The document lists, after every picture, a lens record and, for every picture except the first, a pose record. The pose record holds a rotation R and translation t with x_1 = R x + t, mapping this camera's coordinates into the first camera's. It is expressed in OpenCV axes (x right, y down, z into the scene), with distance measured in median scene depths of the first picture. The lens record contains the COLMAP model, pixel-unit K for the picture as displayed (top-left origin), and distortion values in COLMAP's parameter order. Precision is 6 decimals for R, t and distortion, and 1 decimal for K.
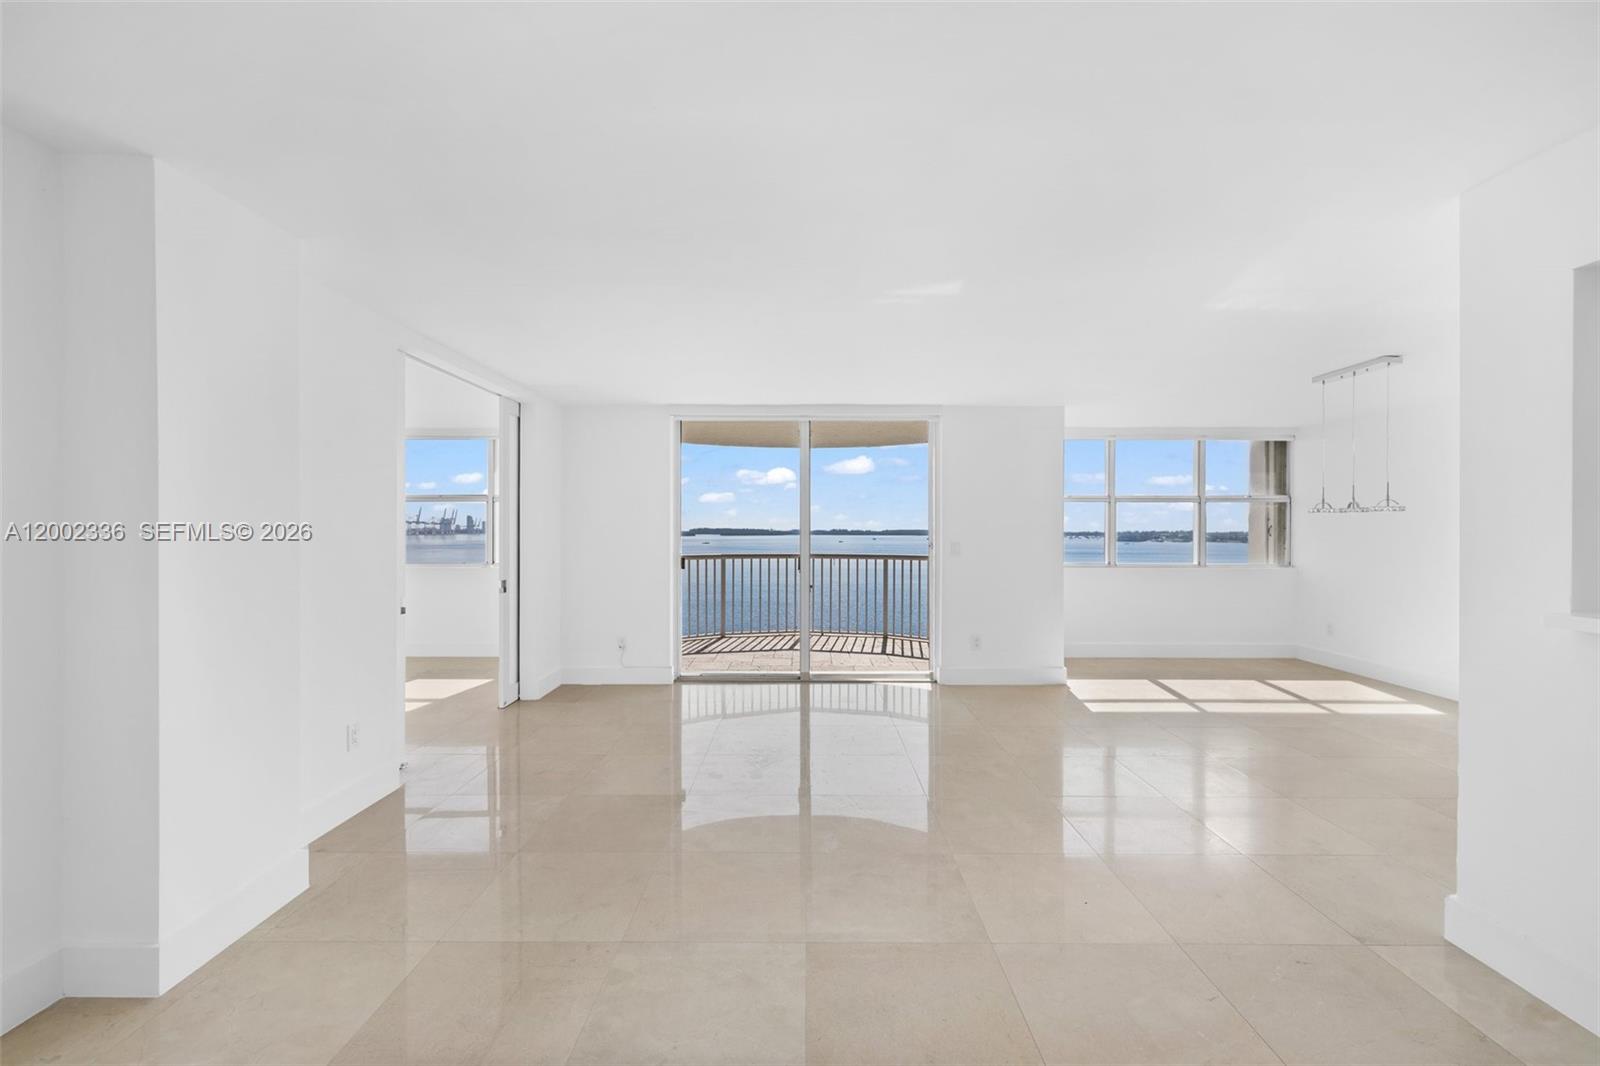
lens RADIAL K [[669.8, 0, 803.9], [0, 669.8, 522.9], [0, 0, 1]] dist [0.000860, 0.000532]
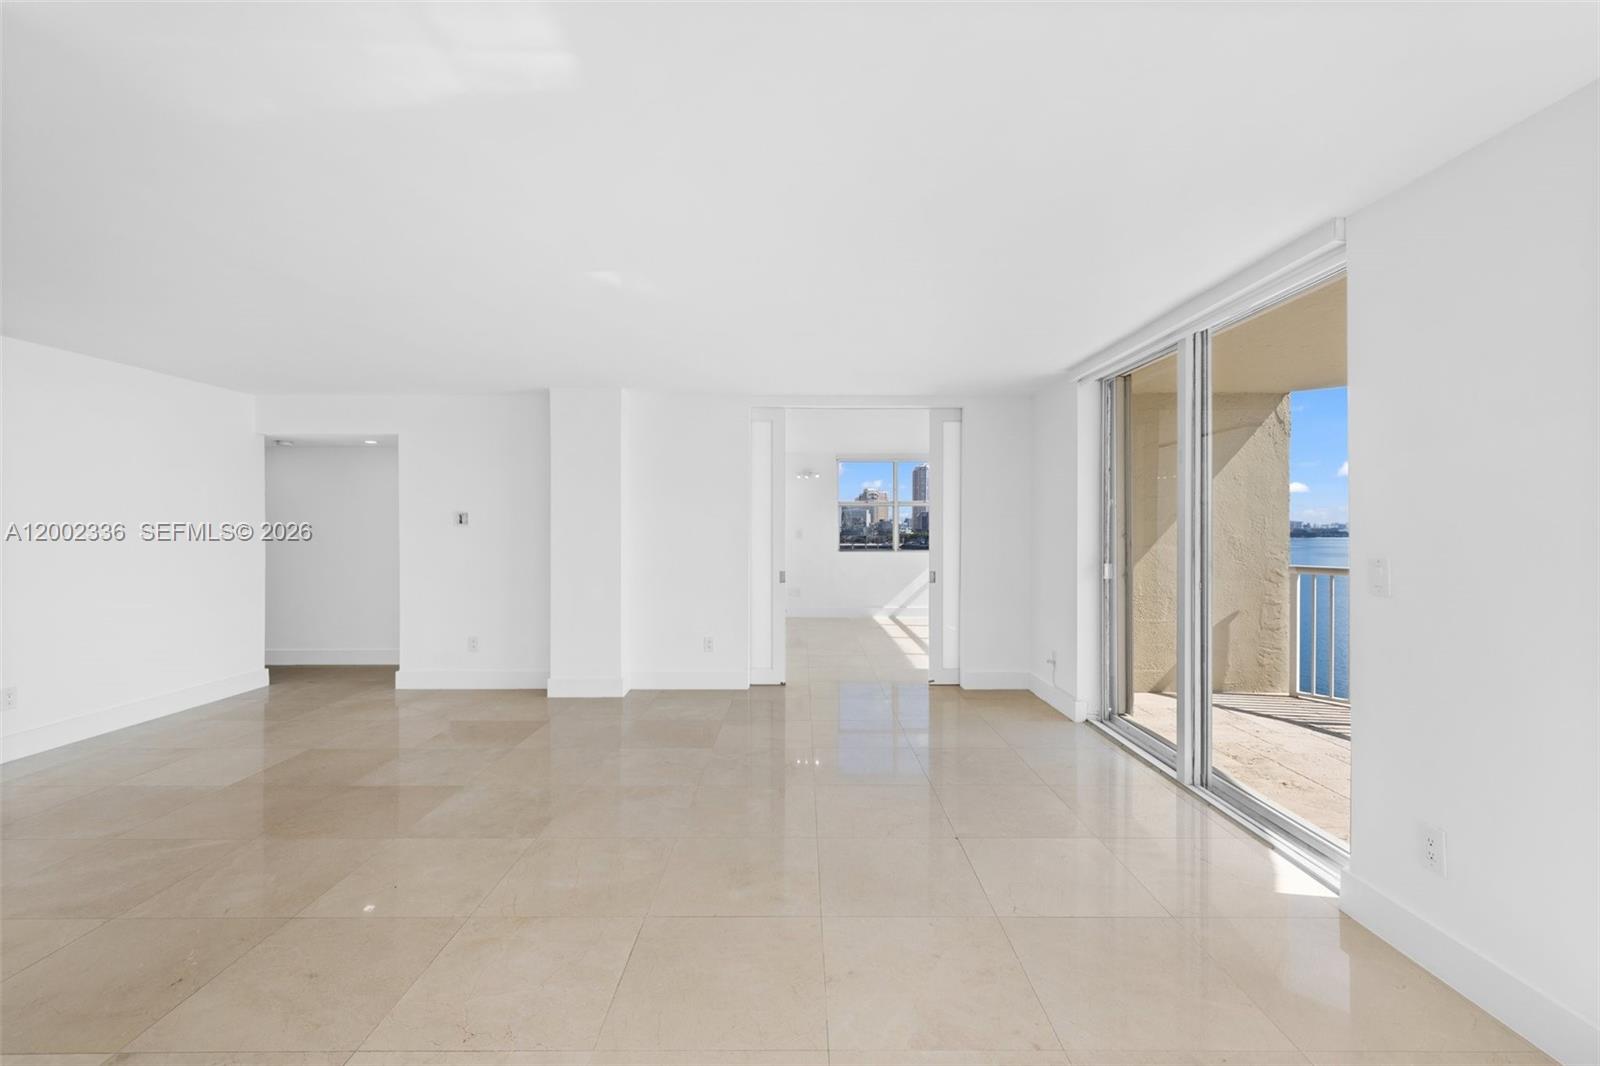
lens RADIAL K [[686.2, 0, 803.8], [0, 686.2, 532.6], [0, 0, 1]] dist [0.006564, -0.001059]
pose [[0.009900, 0.005491, -0.999936, 0.590375], [0.008427, 0.999949, 0.005575, 0.009288], [0.999915, -0.008481, 0.009854, 0.645055]]
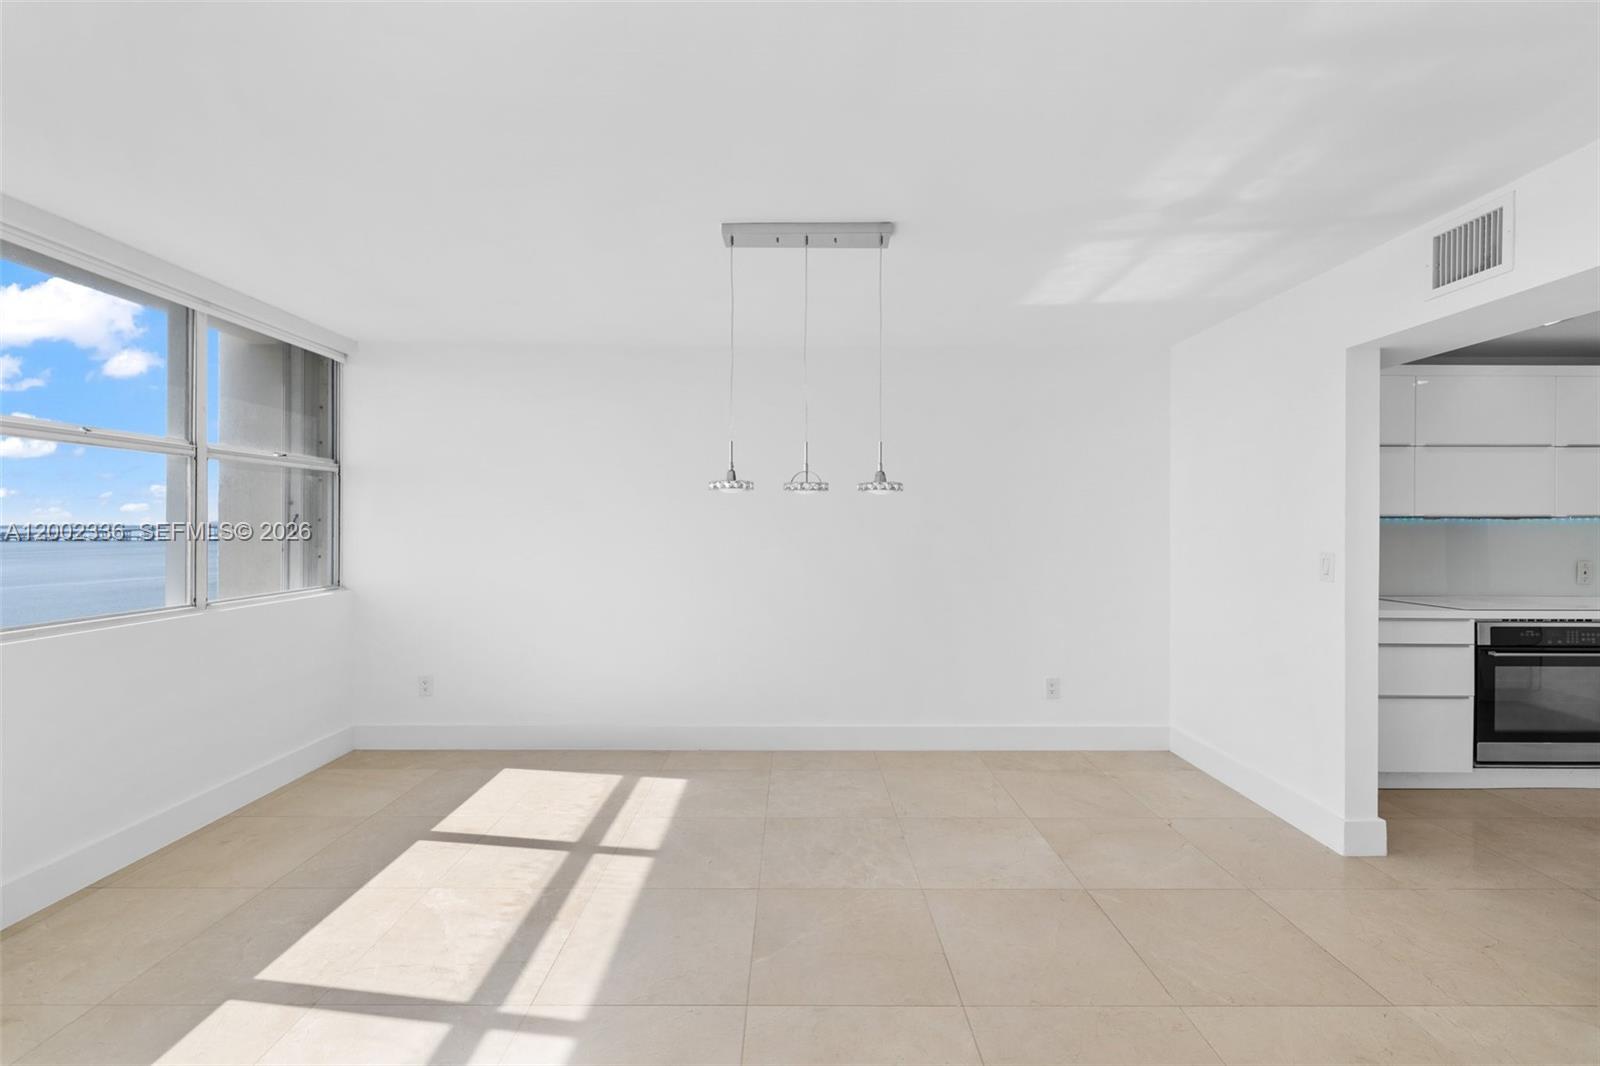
lens RADIAL K [[669.8, 0, 798.9], [0, 669.8, 527.2], [0, 0, 1]] dist [0.000860, 0.000532]
pose [[-0.009975, -0.007485, 0.999922, 0.192239], [-0.011960, 0.999901, 0.007366, 0.007374], [-0.999879, -0.011885, -0.010063, 0.740139]]
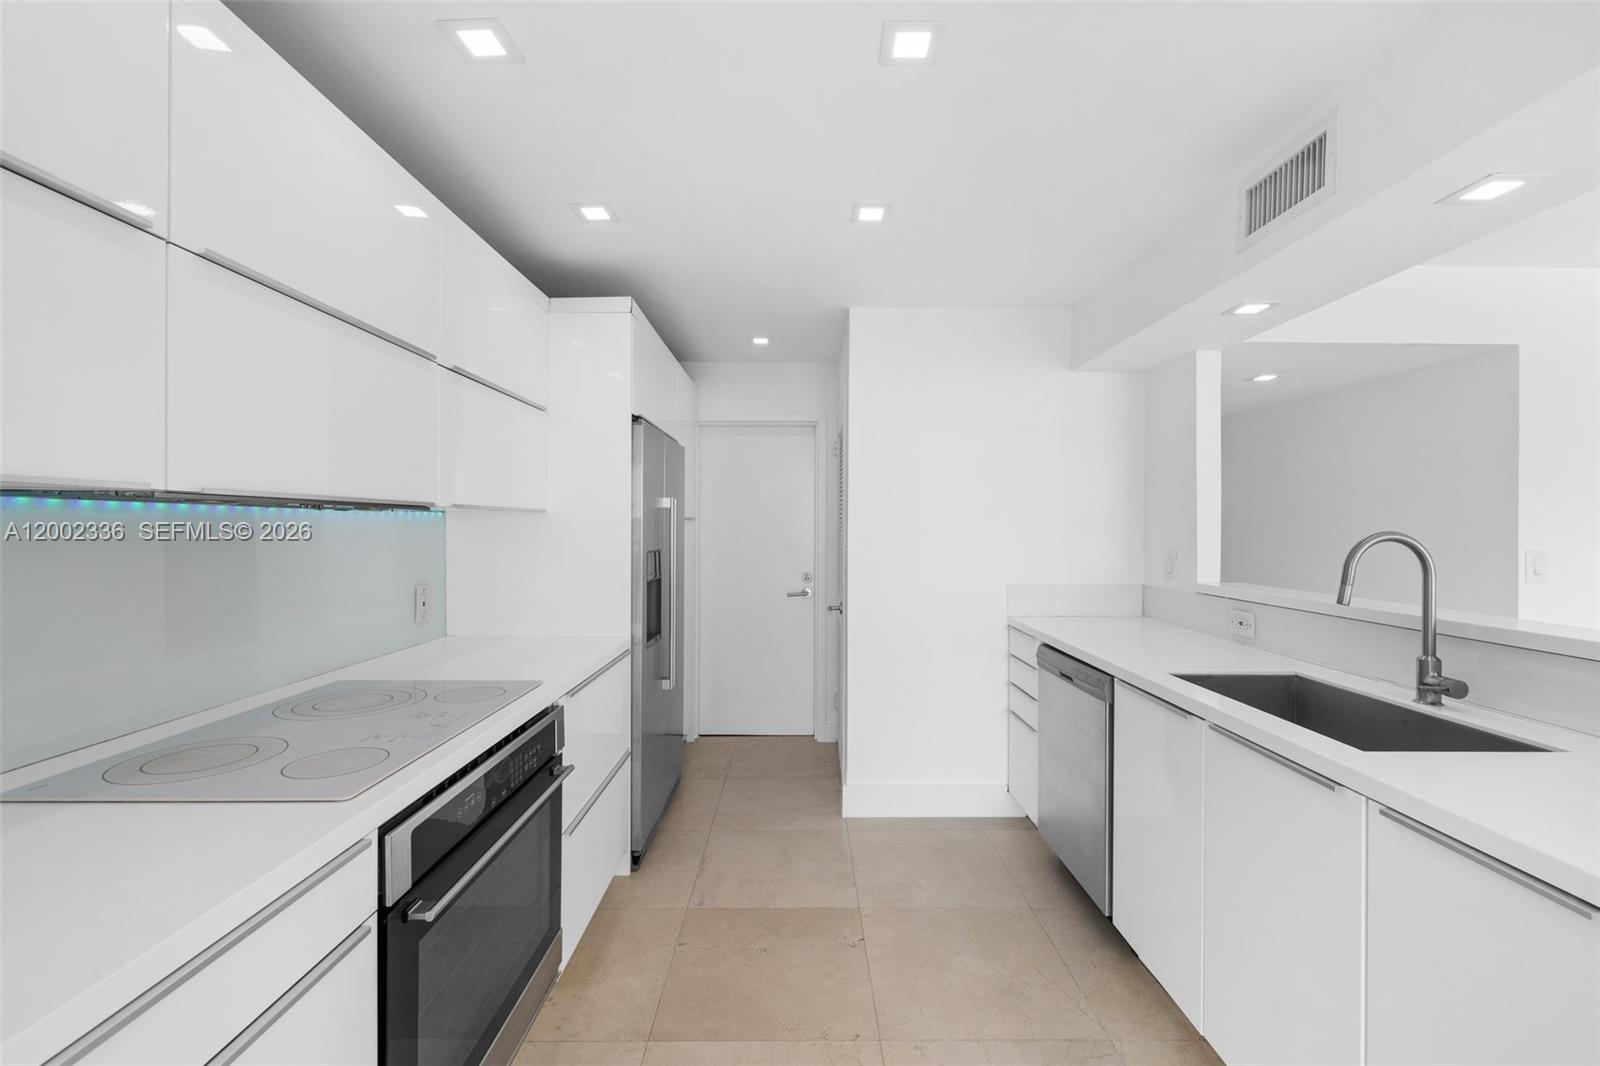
lens RADIAL K [[686.2, 0, 801.5], [0, 686.2, 529.7], [0, 0, 1]] dist [0.006564, -0.001059]
pose [[-0.999924, -0.007583, -0.009760, 0.635406], [-0.007544, 0.999963, -0.004027, 0.004498], [0.009790, -0.003953, -0.999944, 0.351255]]
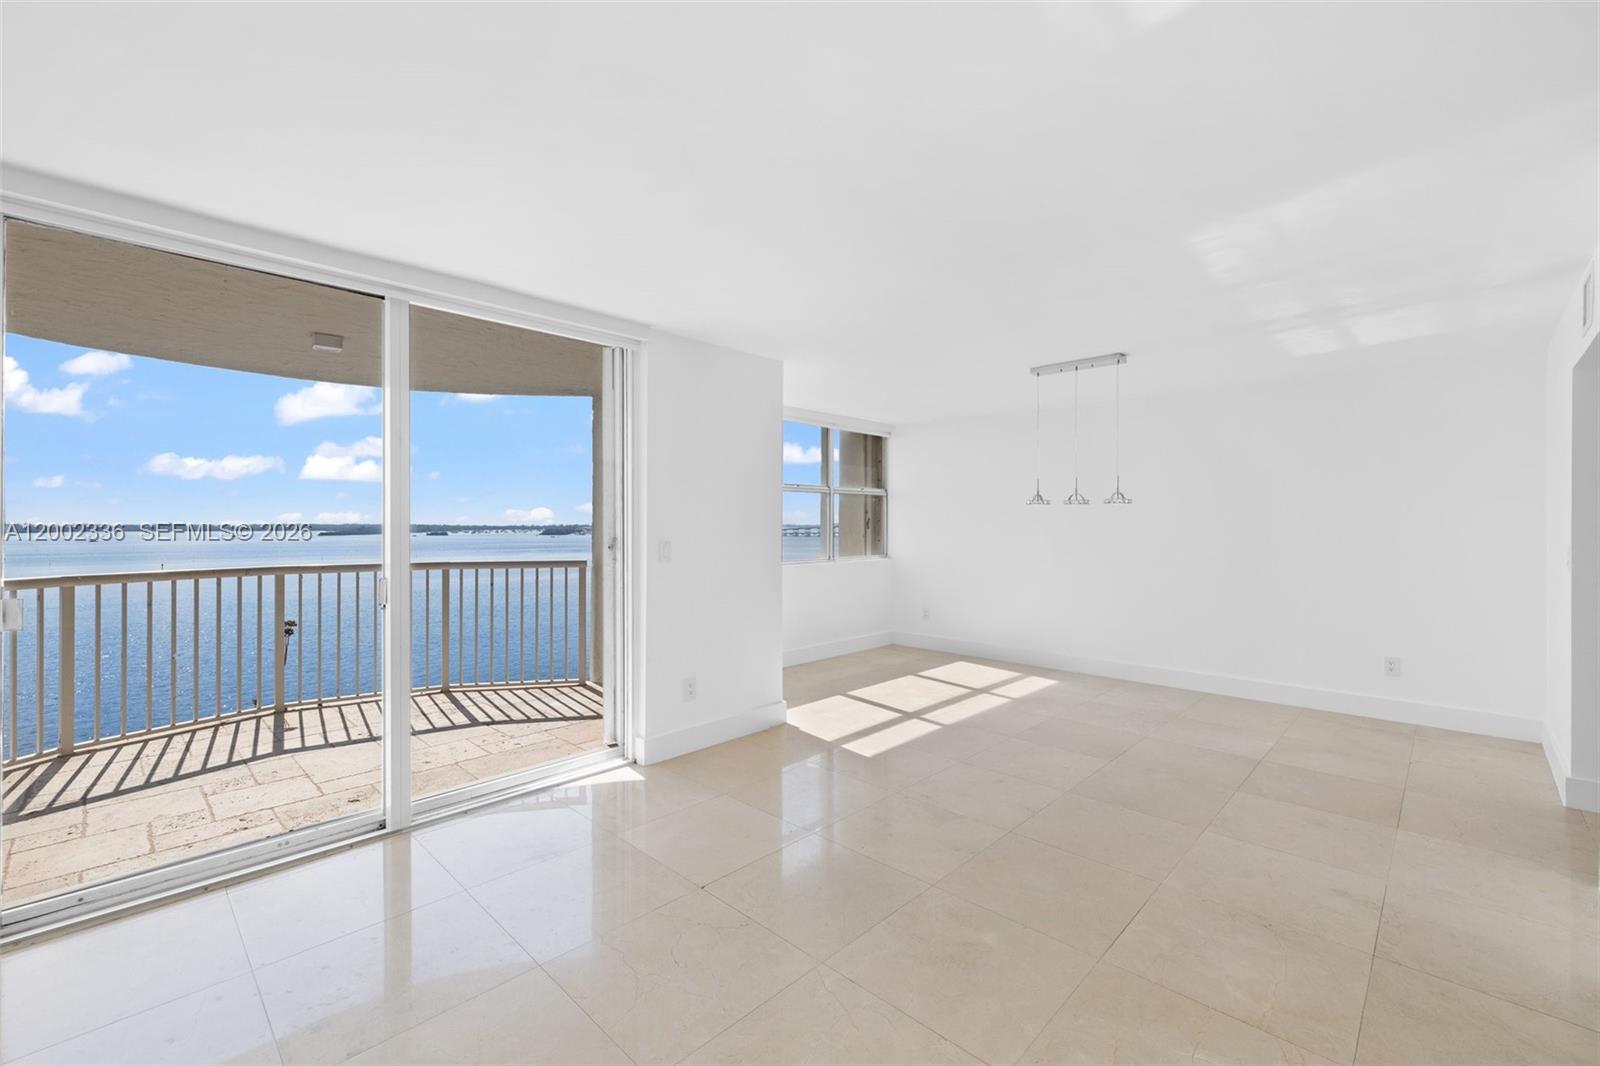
lens RADIAL K [[669.8, 0, 800.5], [0, 669.8, 527.1], [0, 0, 1]] dist [0.000860, 0.000532]
pose [[0.696850, -0.008319, 0.717169, -0.149286], [-0.003517, 0.999881, 0.015017, 0.003352], [-0.717209, -0.012987, 0.696738, 0.432313]]
